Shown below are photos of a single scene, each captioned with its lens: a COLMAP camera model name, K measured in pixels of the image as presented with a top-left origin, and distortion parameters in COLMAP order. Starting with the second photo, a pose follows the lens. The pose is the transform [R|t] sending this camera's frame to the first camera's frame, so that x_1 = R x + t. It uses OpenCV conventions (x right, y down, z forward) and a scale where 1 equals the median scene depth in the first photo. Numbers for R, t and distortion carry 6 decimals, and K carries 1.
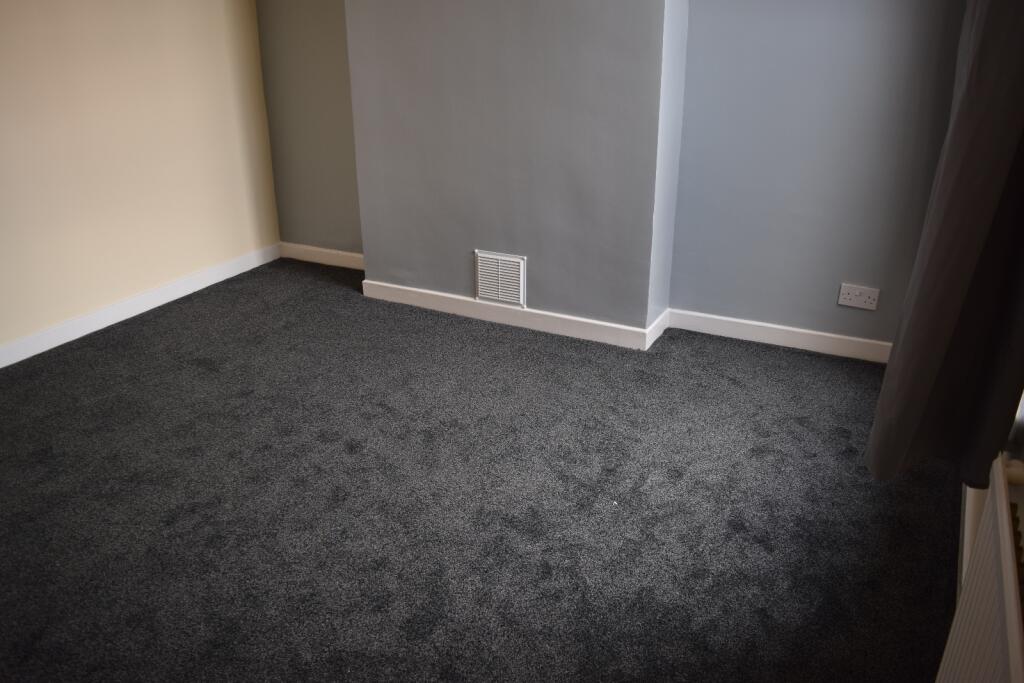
lens RADIAL K [[812.8, 0, 512.0], [0, 812.8, 341.5], [0, 0, 1]] dist [-0.111095, 0.001557]
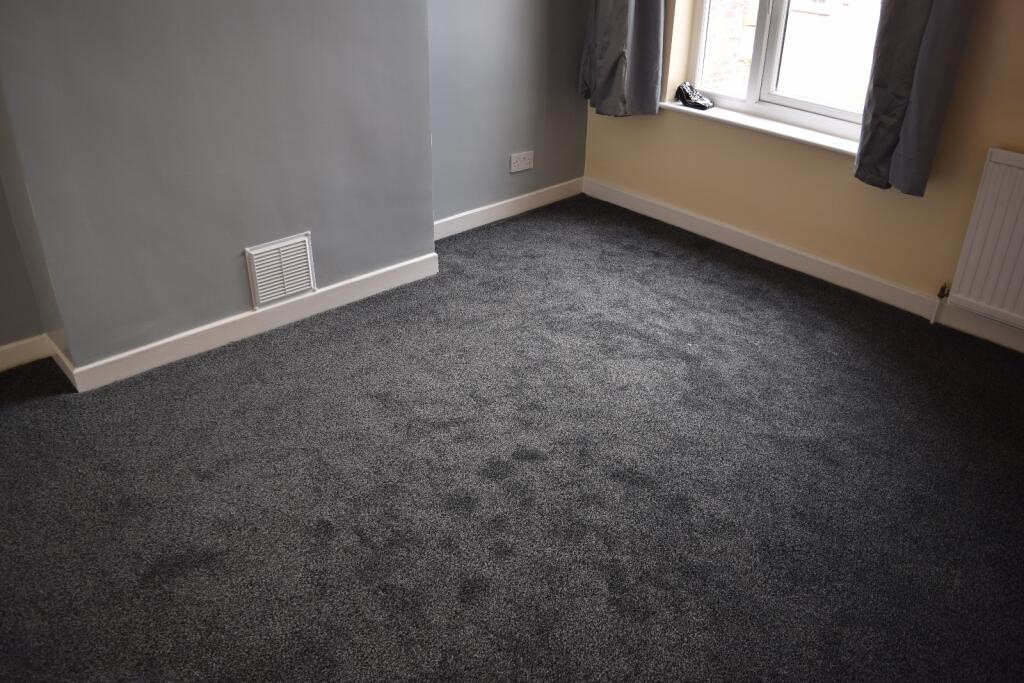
lens RADIAL K [[812.8, 0, 512.0], [0, 812.8, 341.5], [0, 0, 1]] dist [-0.111095, 0.001557]
pose [[0.324376, -0.436372, 0.839261, -0.739818], [0.356062, 0.878307, 0.319056, -0.217396], [-0.876356, 0.195335, 0.440278, 0.527130]]
